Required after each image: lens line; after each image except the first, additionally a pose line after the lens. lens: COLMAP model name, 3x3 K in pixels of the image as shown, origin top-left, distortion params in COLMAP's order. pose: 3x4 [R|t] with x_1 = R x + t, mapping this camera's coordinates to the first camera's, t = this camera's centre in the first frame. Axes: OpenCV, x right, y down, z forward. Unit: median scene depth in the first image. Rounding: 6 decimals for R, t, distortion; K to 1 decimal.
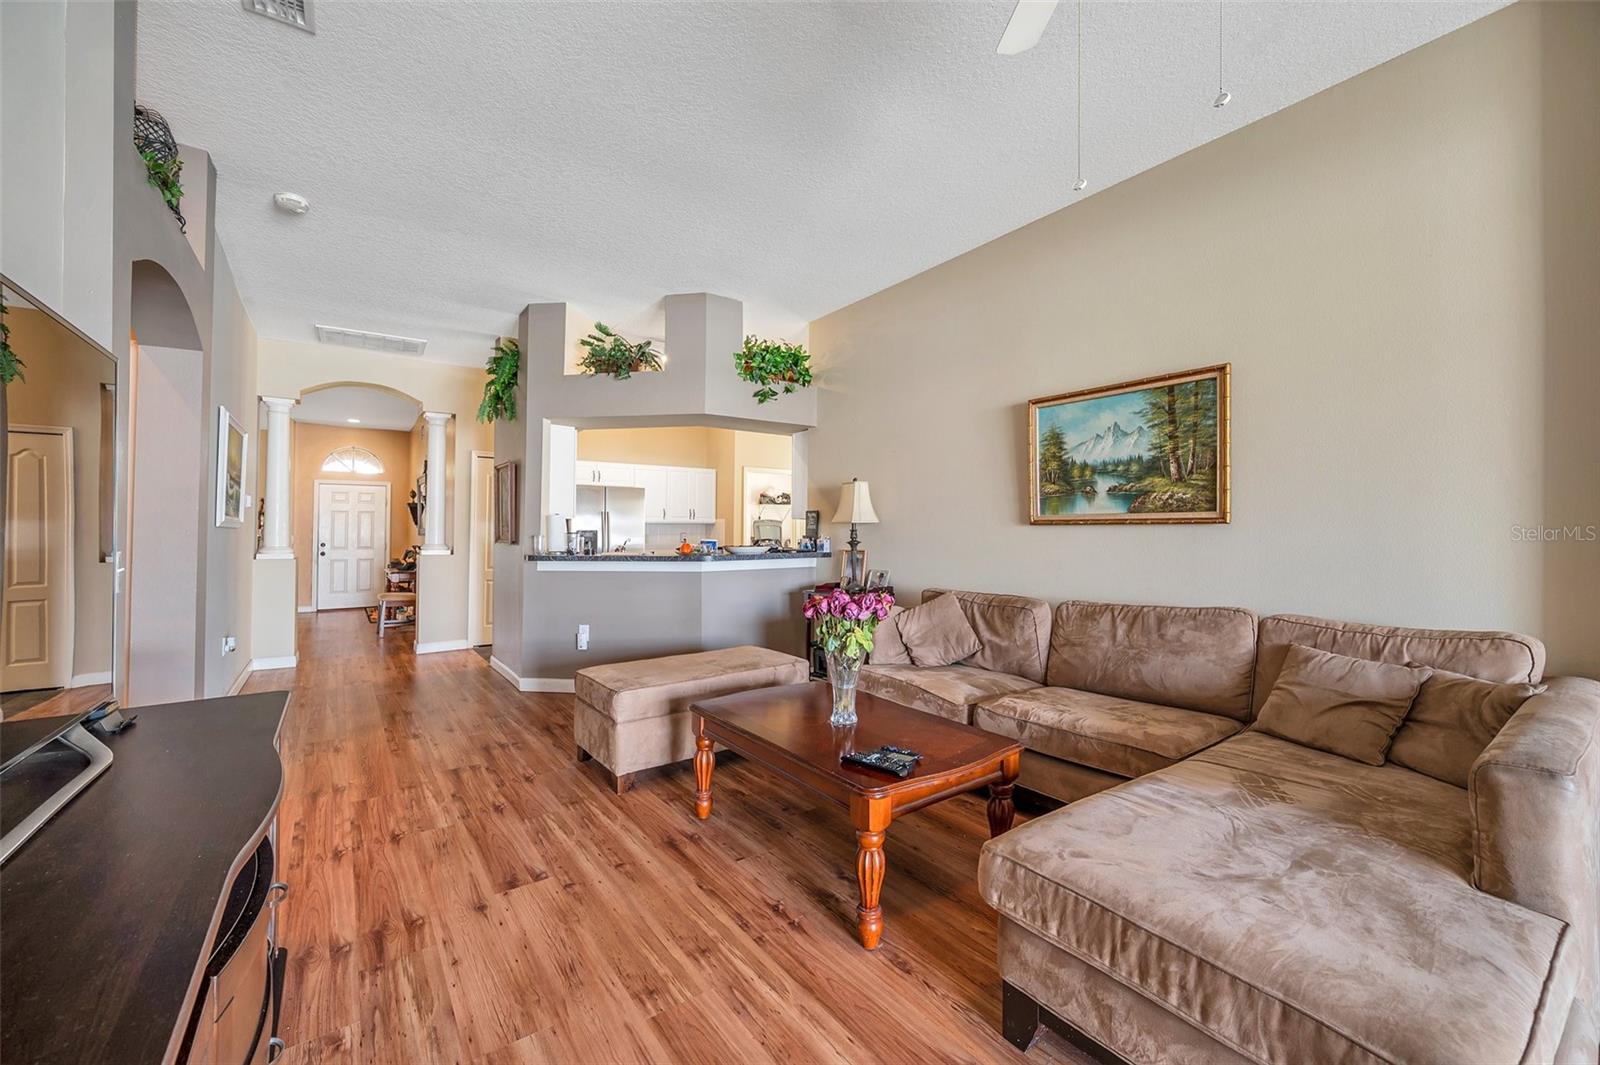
lens RADIAL K [[636.0, 0, 804.8], [0, 636.0, 531.6], [0, 0, 1]] dist [-0.003049, 0.000370]
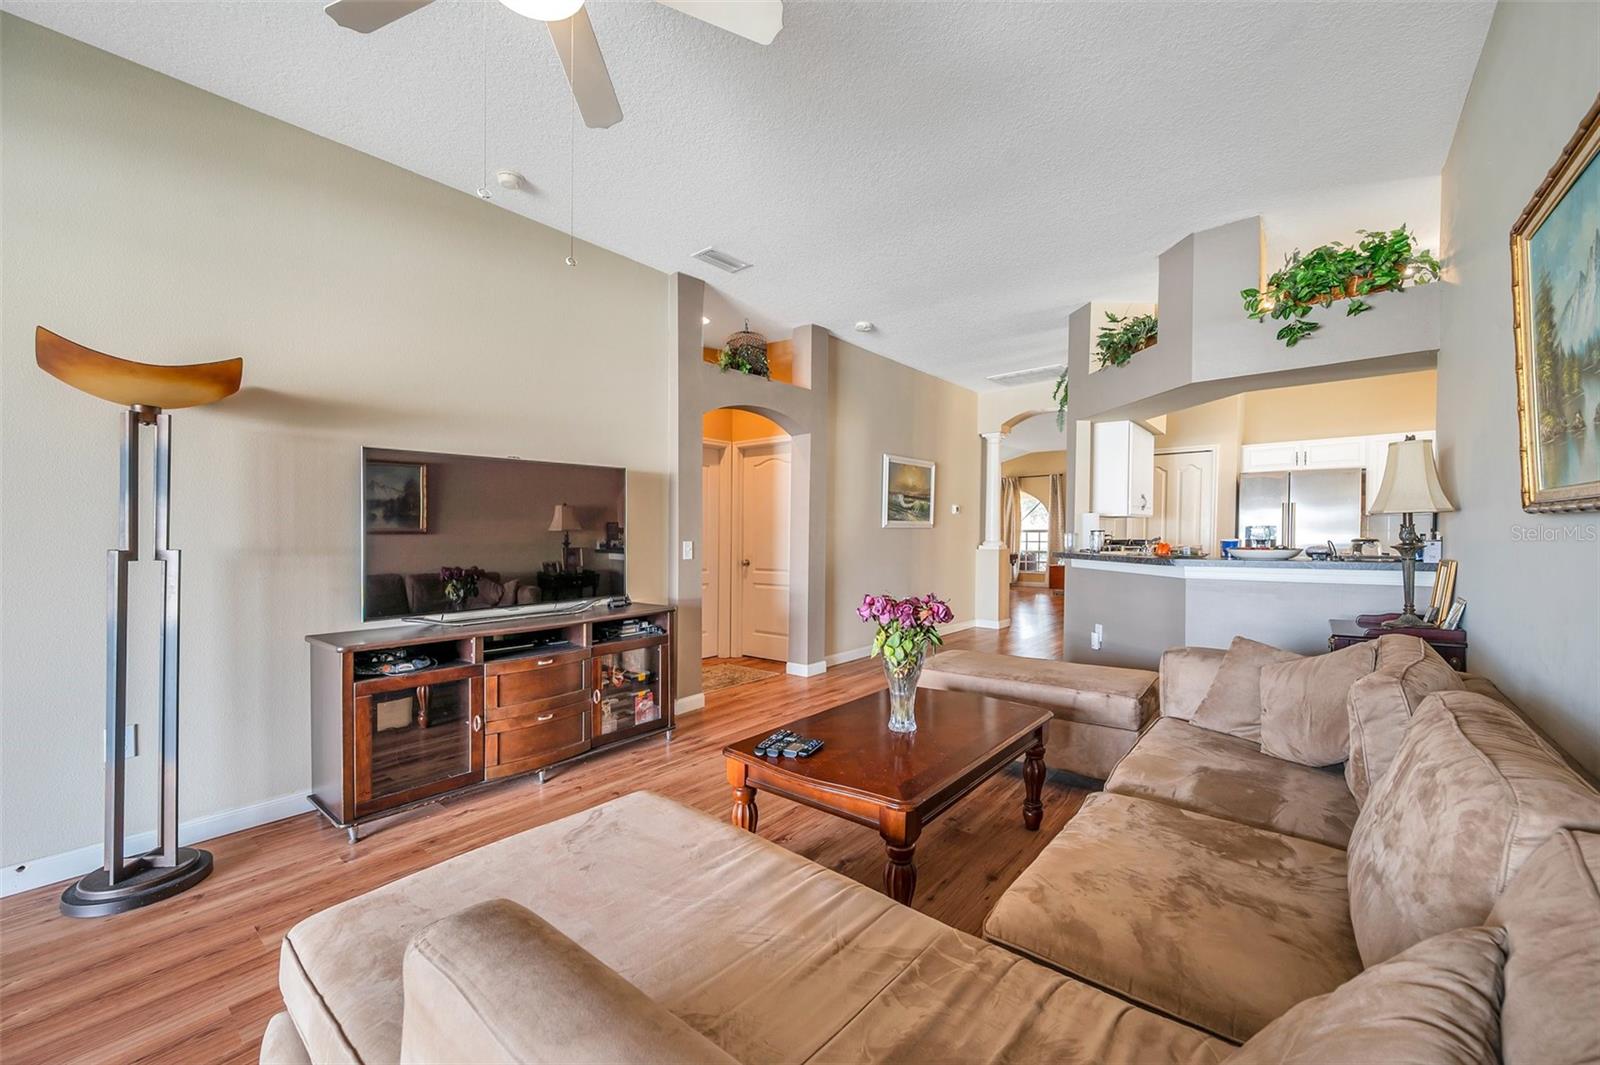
lens RADIAL K [[636.0, 0, 804.8], [0, 636.0, 531.6], [0, 0, 1]] dist [-0.003049, 0.000370]
pose [[0.242949, -0.001053, -0.970038, 0.490821], [0.007525, 0.999971, 0.000799, -0.001717], [0.970010, -0.007494, 0.242950, 0.317275]]
